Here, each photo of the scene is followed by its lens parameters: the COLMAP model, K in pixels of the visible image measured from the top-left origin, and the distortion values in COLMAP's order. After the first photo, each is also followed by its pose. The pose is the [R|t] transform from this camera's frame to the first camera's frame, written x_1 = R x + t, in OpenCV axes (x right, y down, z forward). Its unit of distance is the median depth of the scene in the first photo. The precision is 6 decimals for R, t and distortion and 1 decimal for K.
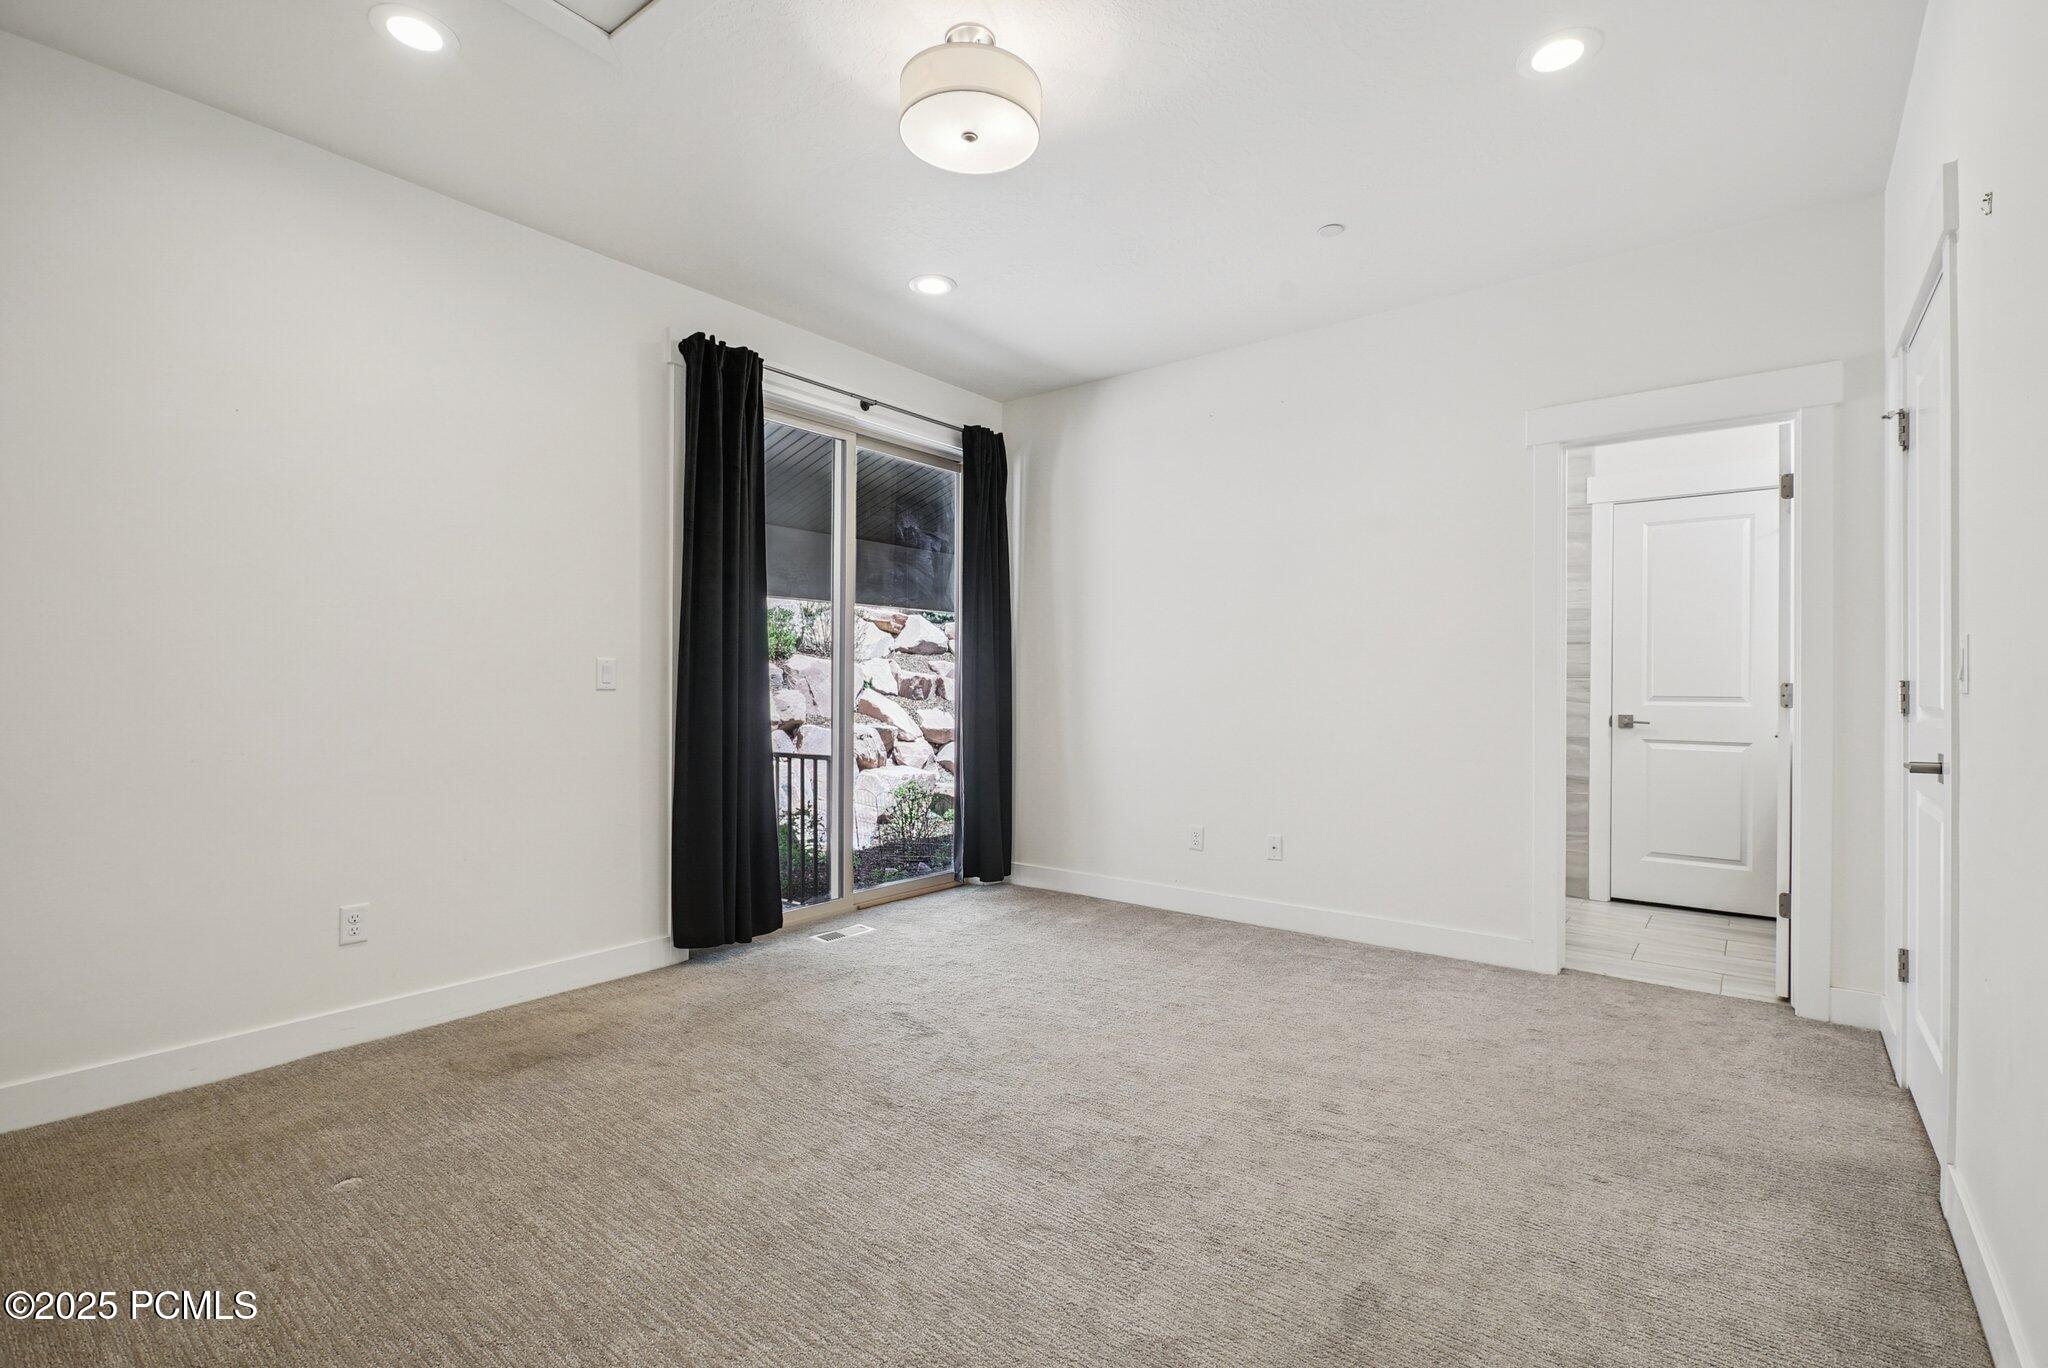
lens RADIAL K [[919.1, 0, 1037.1], [0, 919.1, 686.2], [0, 0, 1]] dist [0.000792, 0.000067]
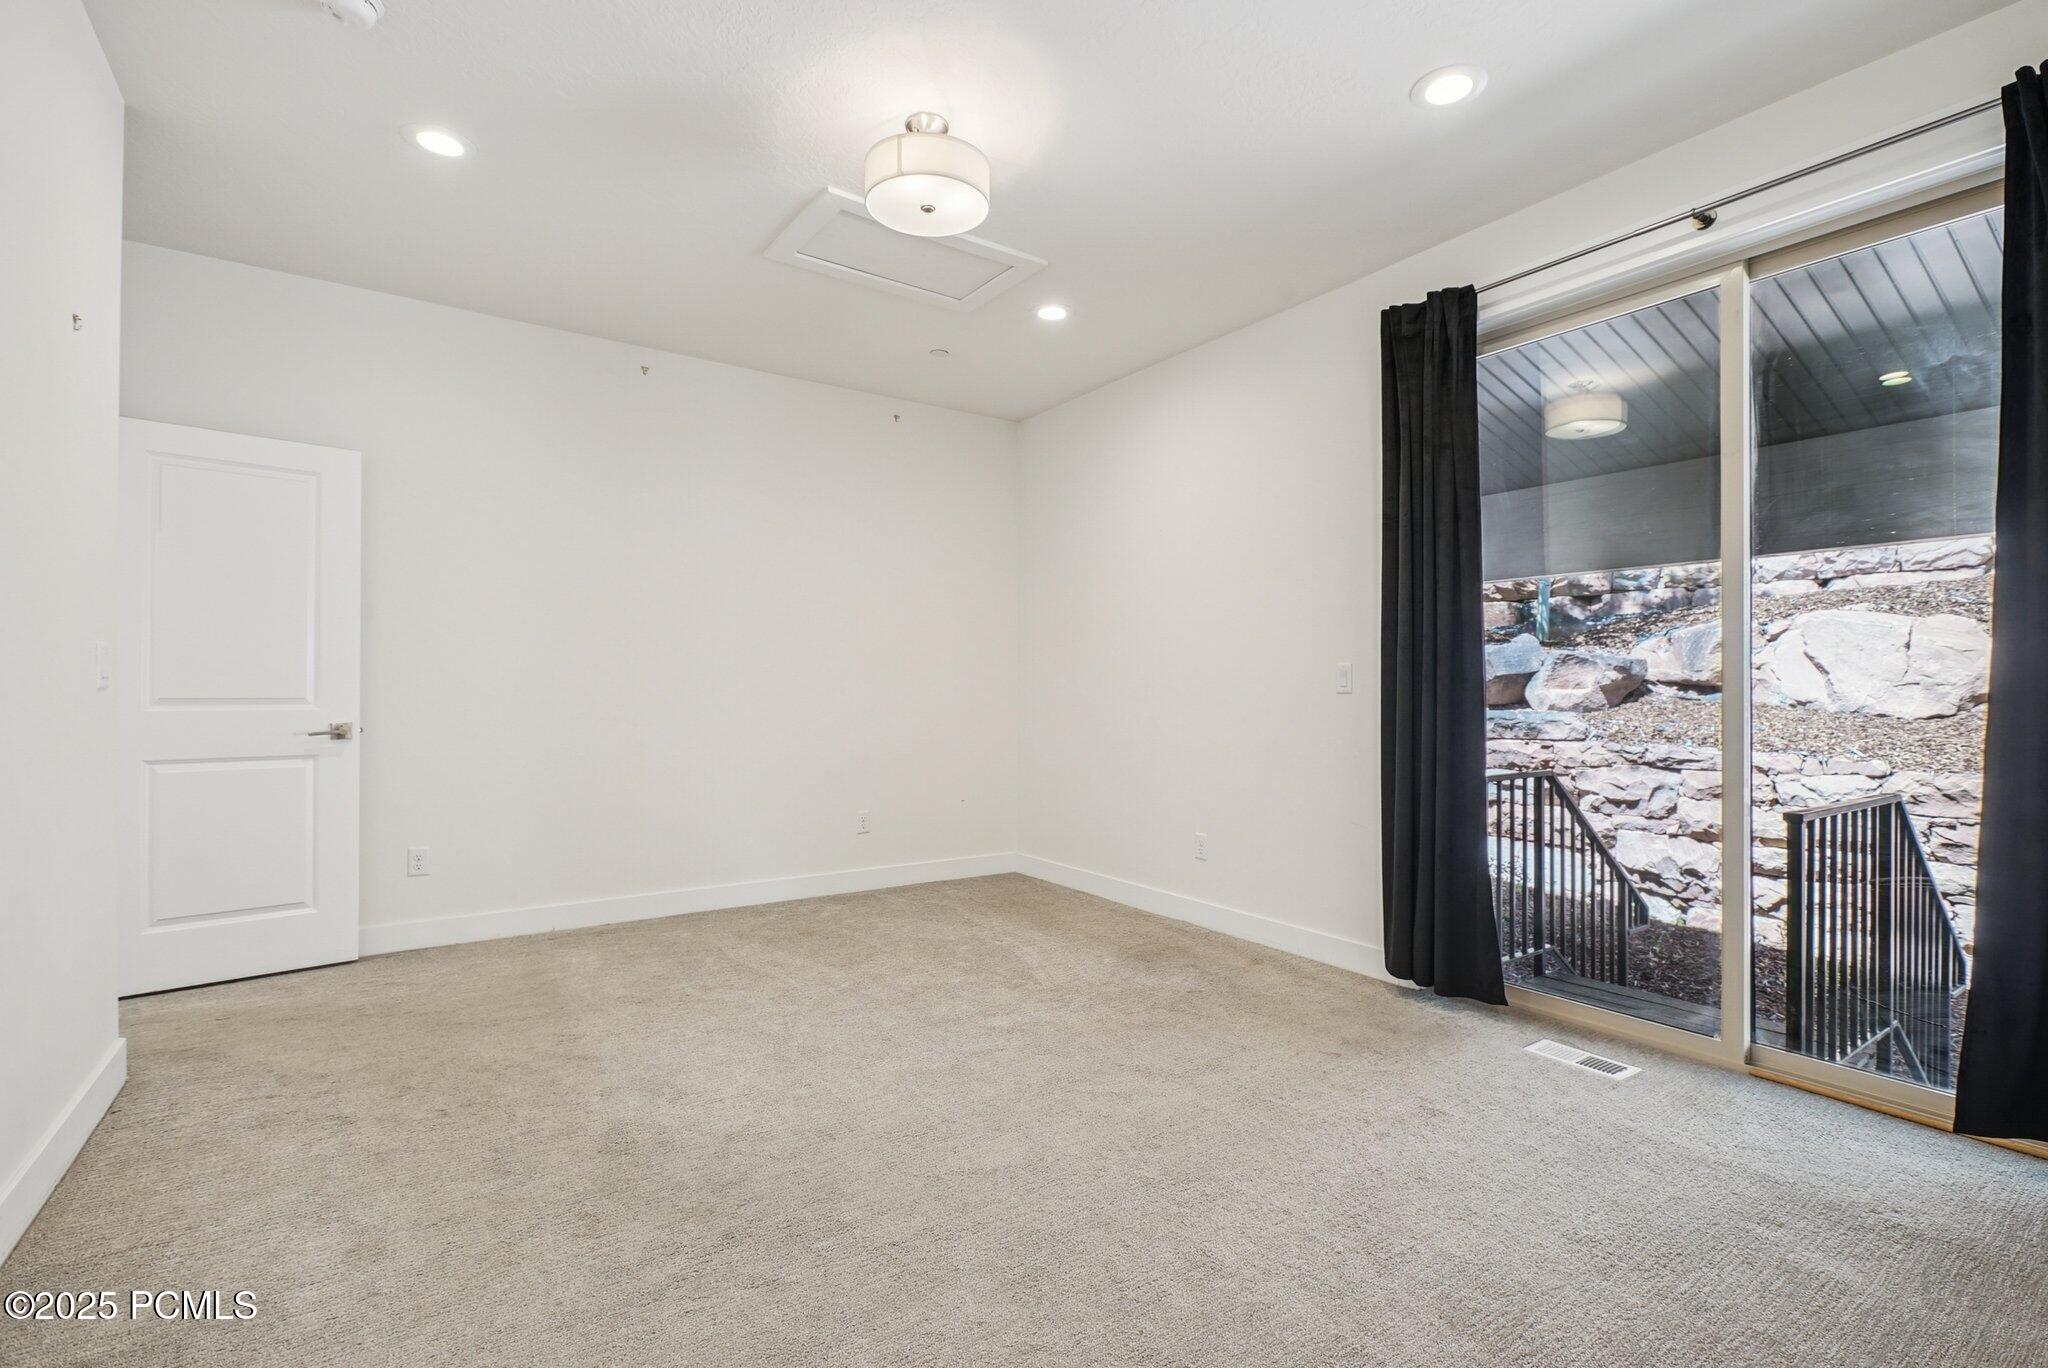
lens RADIAL K [[919.1, 0, 1037.1], [0, 919.1, 686.2], [0, 0, 1]] dist [0.000792, 0.000067]
pose [[-0.299525, -0.005245, -0.954074, 0.589740], [-0.003633, 0.999984, -0.004357, 0.001086], [0.954082, 0.002161, -0.299539, 0.886181]]
